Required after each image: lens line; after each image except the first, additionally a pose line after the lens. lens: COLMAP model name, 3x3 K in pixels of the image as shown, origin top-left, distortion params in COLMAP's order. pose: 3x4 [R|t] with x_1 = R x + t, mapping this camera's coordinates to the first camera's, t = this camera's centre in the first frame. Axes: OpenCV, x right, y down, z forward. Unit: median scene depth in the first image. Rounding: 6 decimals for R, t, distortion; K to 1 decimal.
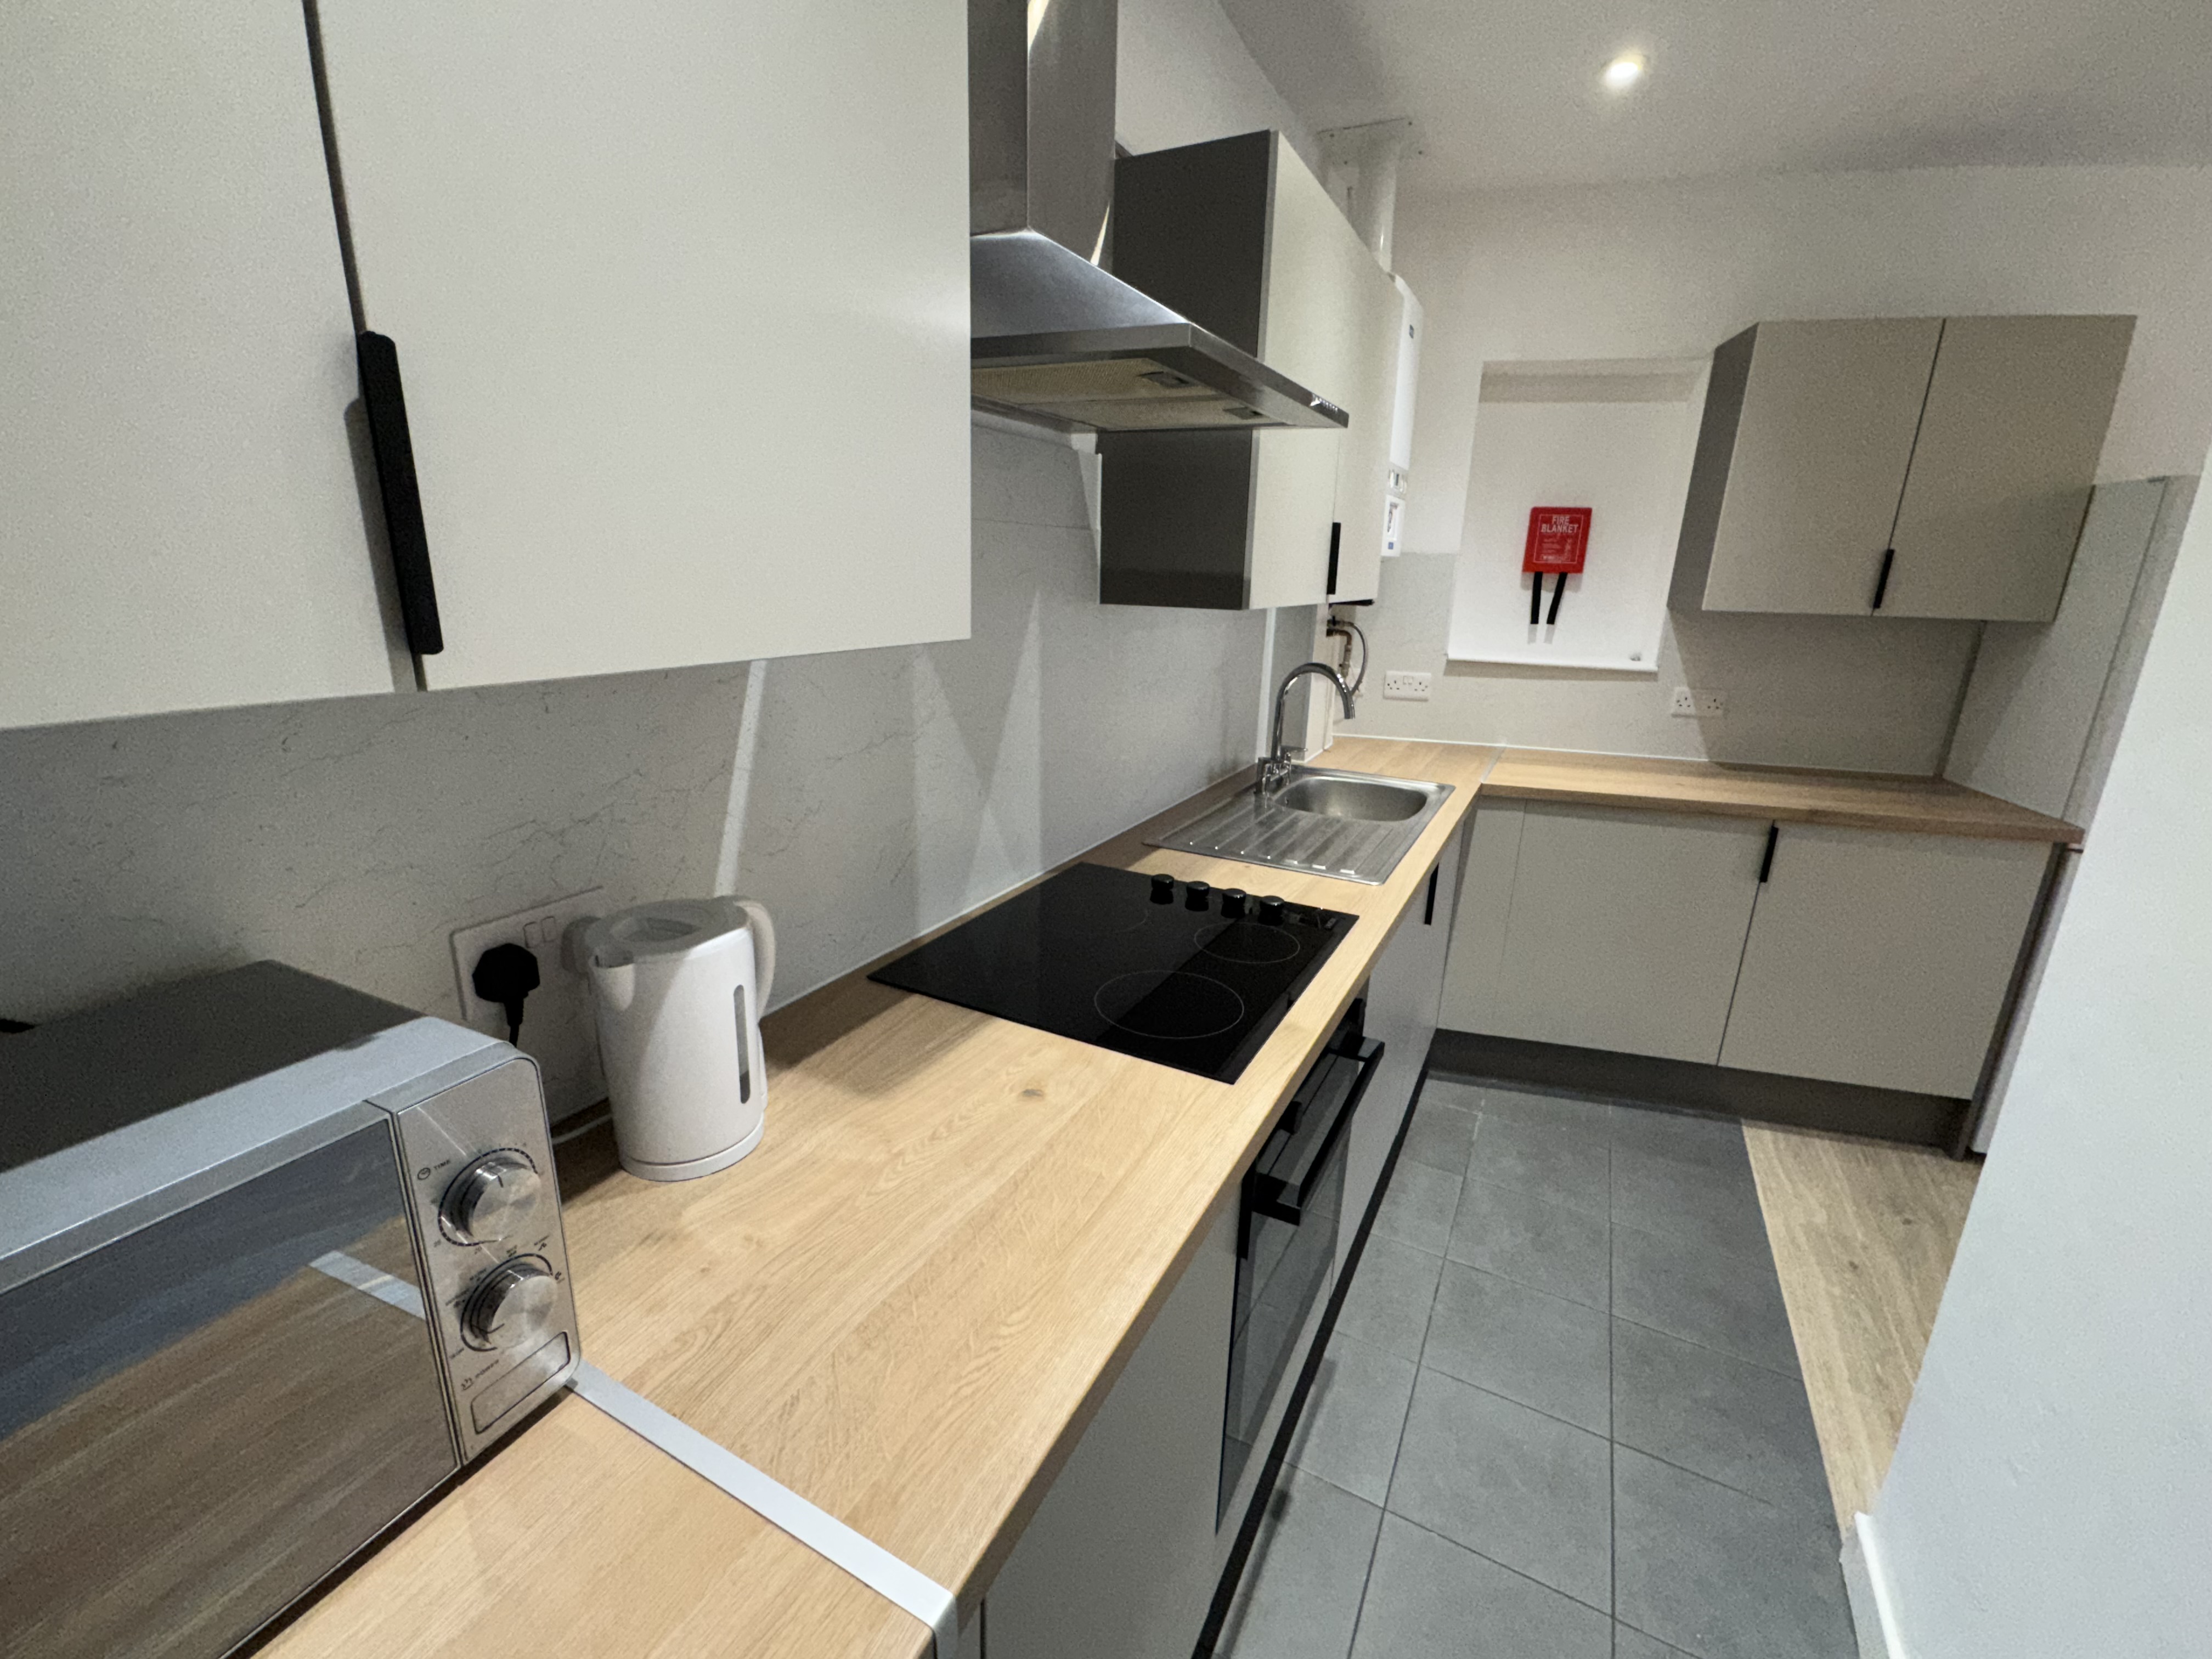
lens RADIAL K [[925.9, 0, 1106.8], [0, 925.9, 822.7], [0, 0, 1]] dist [0.000867, 0.000468]
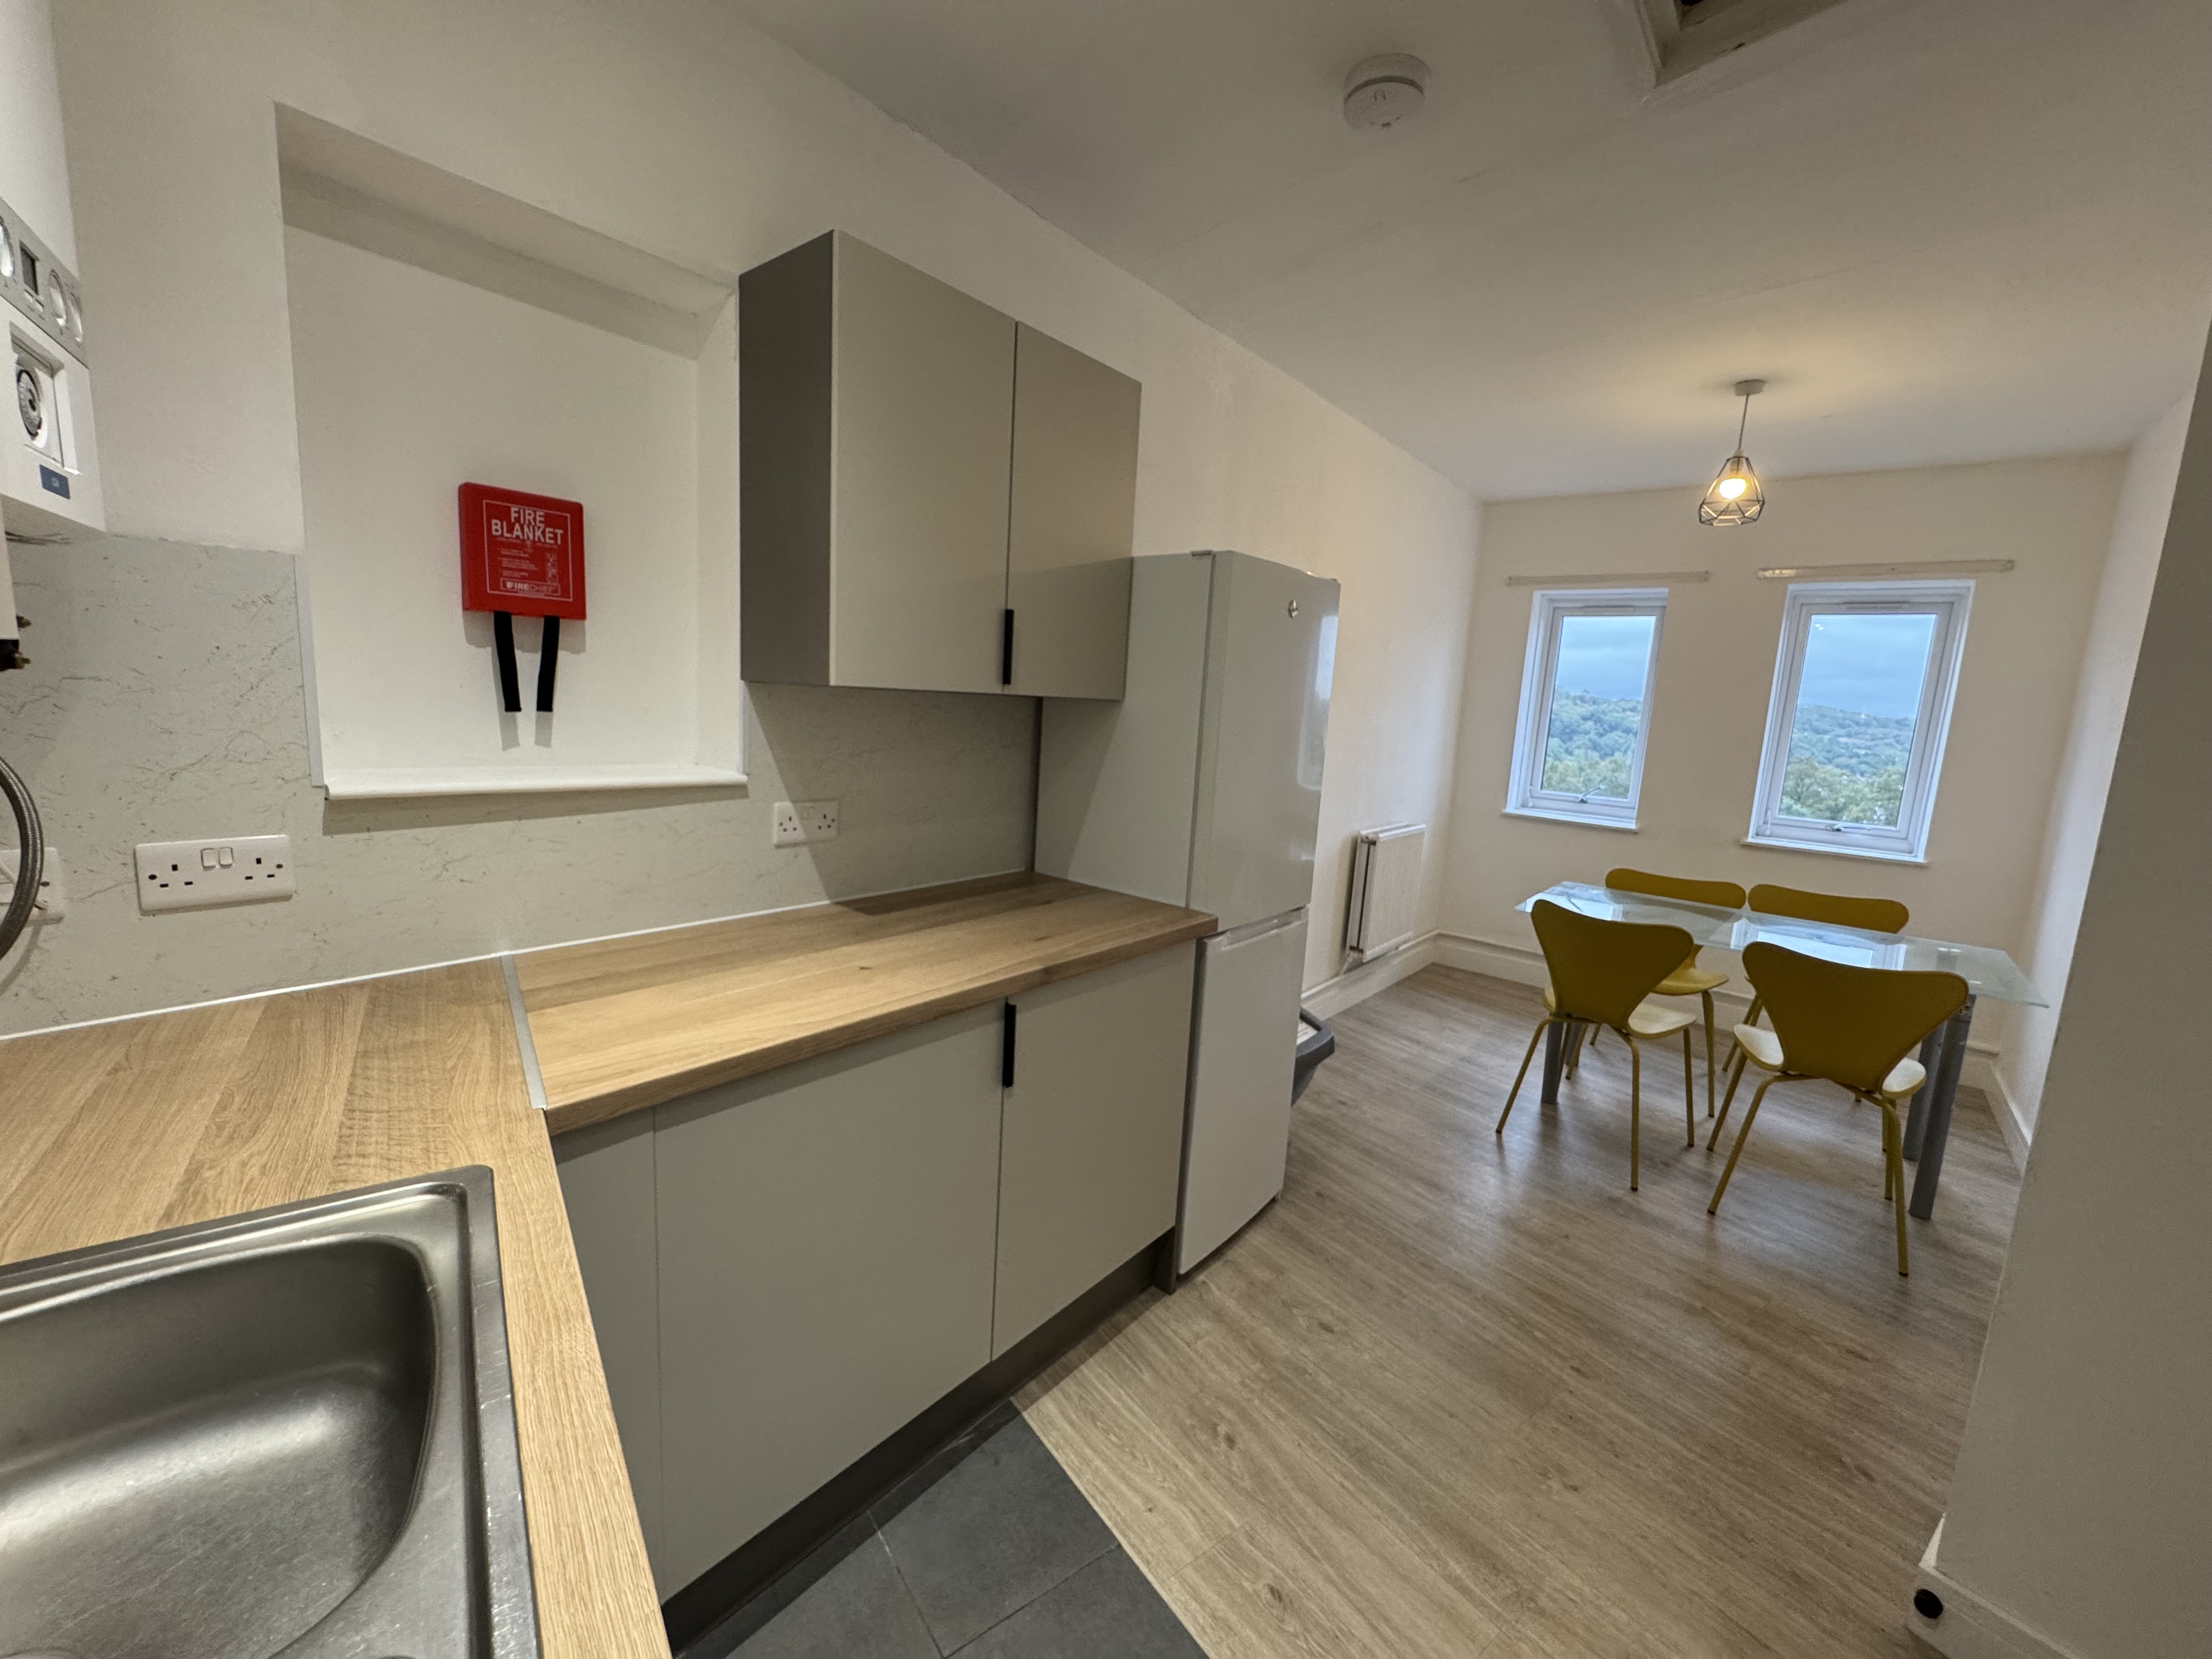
lens RADIAL K [[884.1, 0, 1107.1], [0, 884.1, 822.7], [0, 0, 1]] dist [-0.002158, -0.000879]
pose [[0.430462, -0.134514, 0.892529, 0.165107], [0.203399, 0.977855, 0.049275, -0.117686], [-0.879393, 0.160329, 0.448289, 0.527216]]
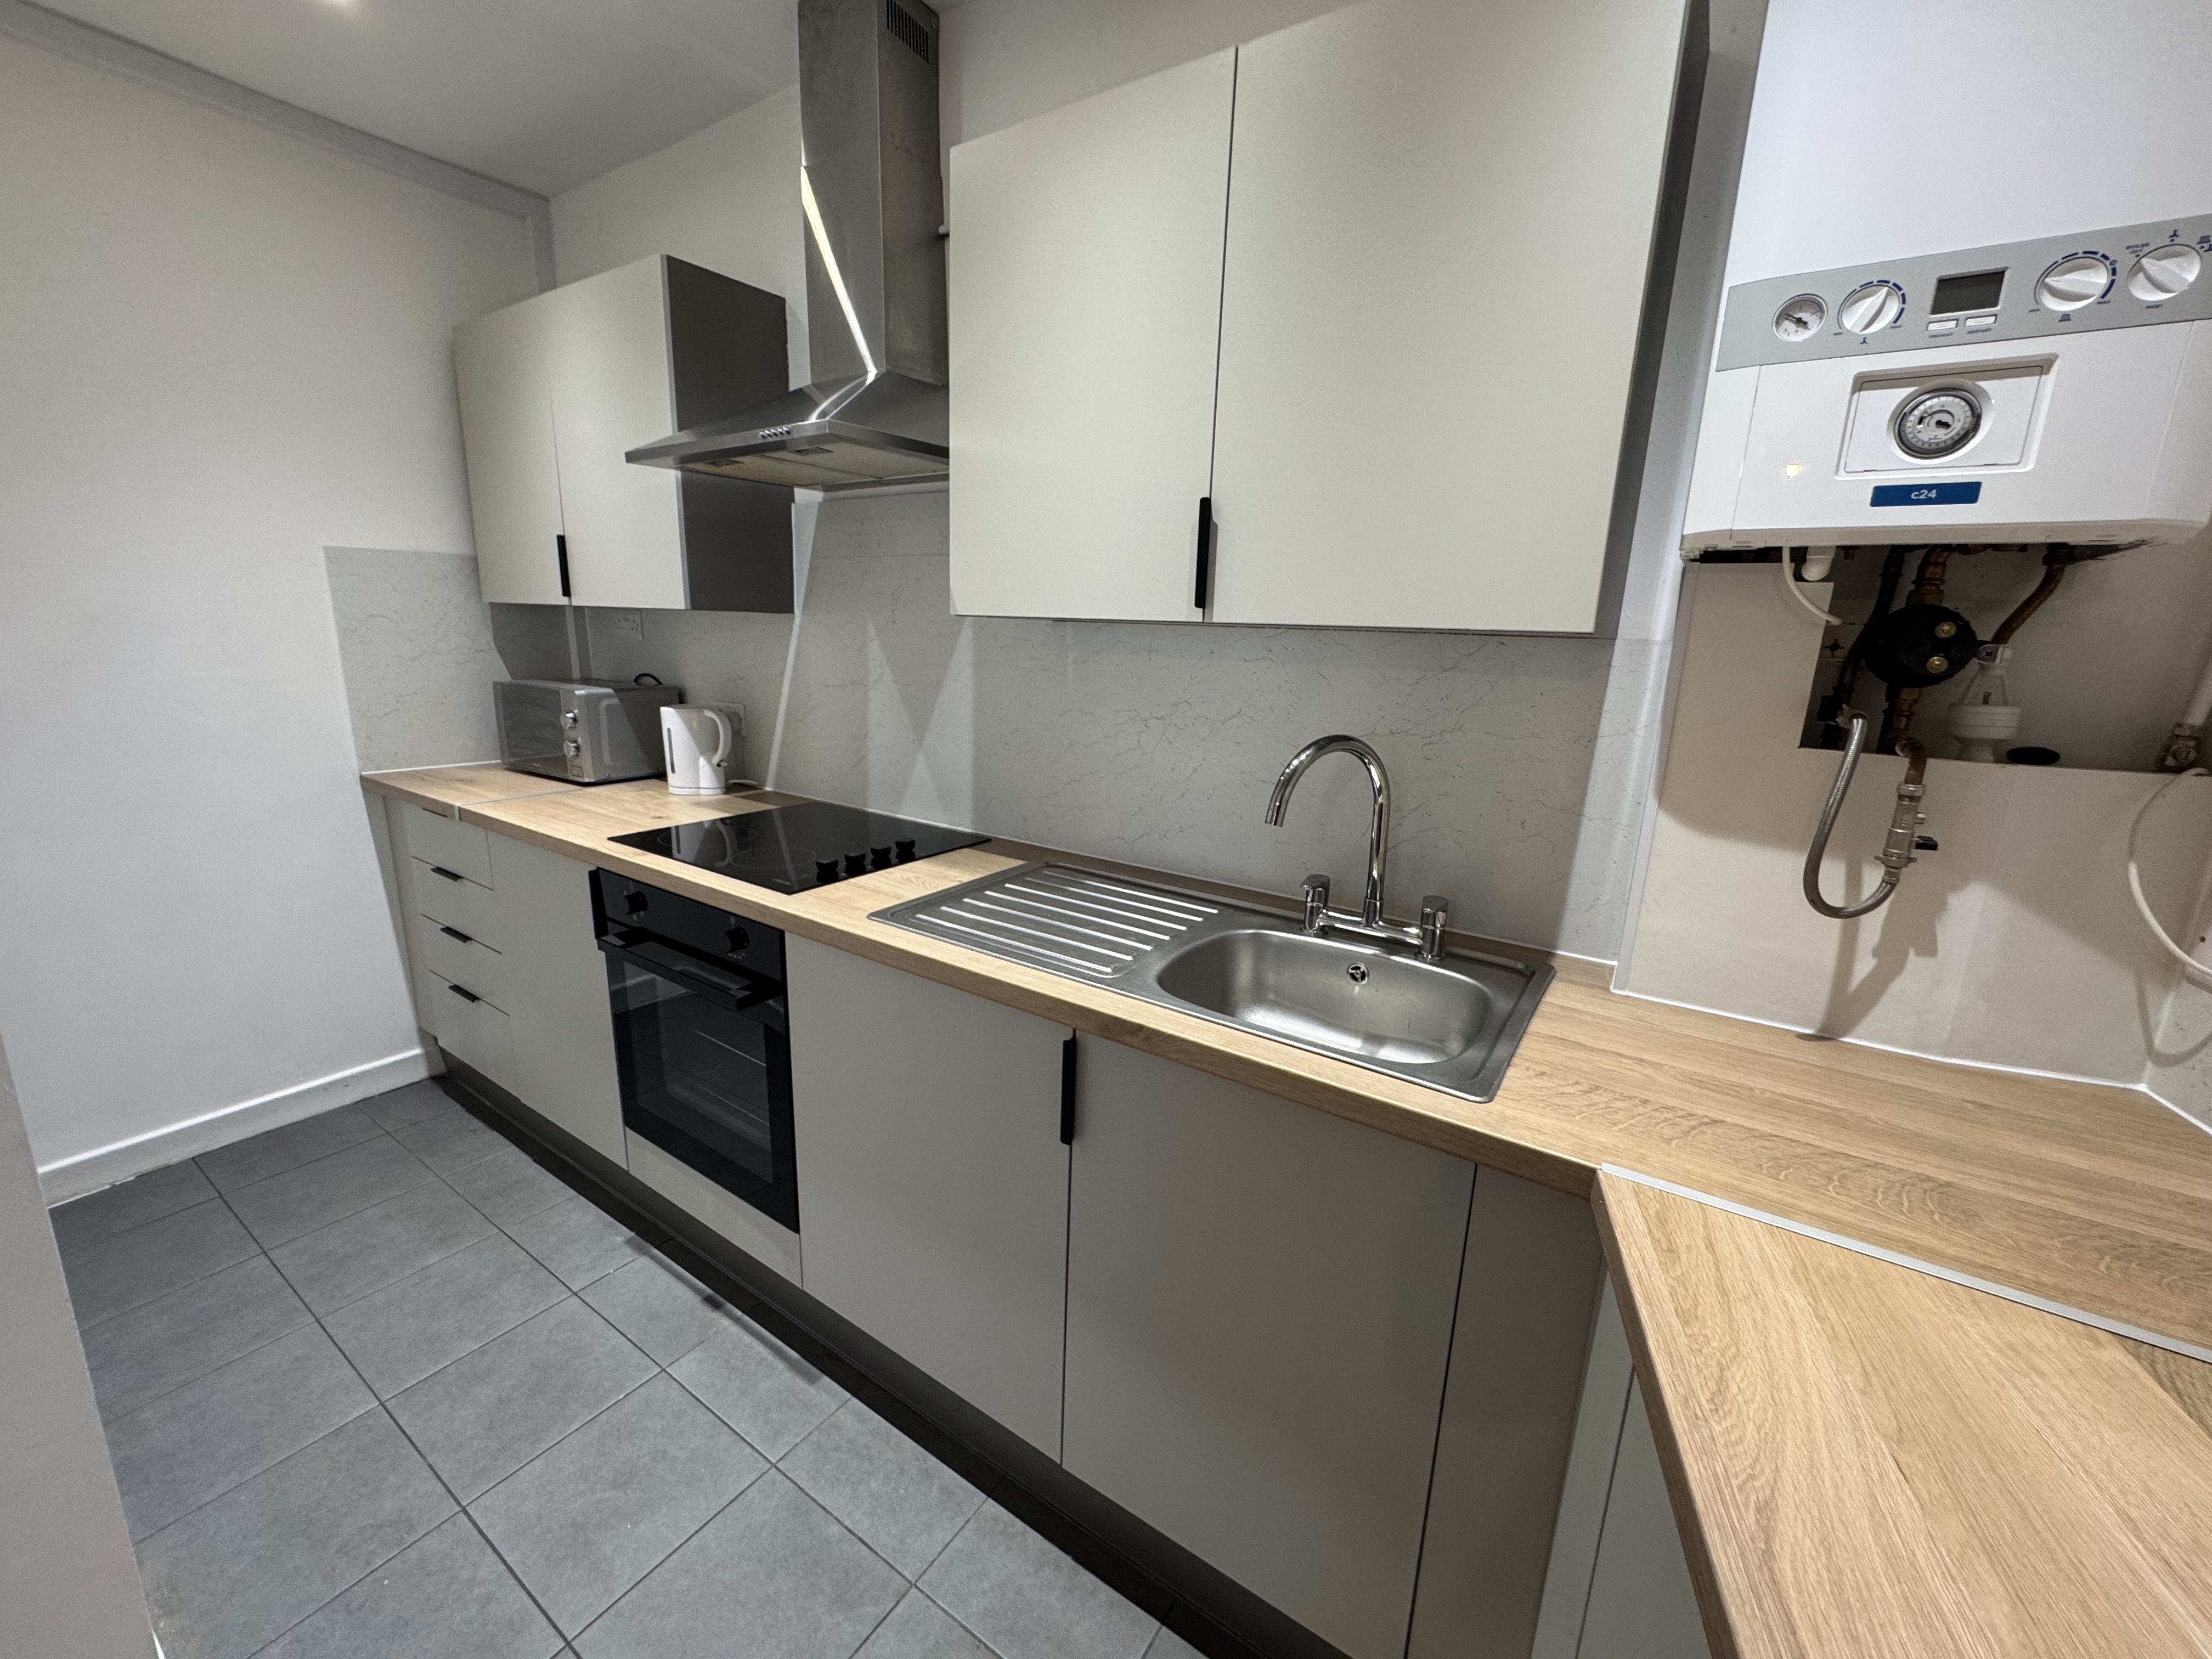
lens RADIAL K [[884.1, 0, 1107.1], [0, 884.1, 822.7], [0, 0, 1]] dist [-0.002158, -0.000879]
pose [[-0.106187, 0.186677, -0.976666, 0.620756], [-0.303245, 0.929349, 0.210603, -0.152409], [0.946978, 0.318532, -0.042076, 0.706814]]
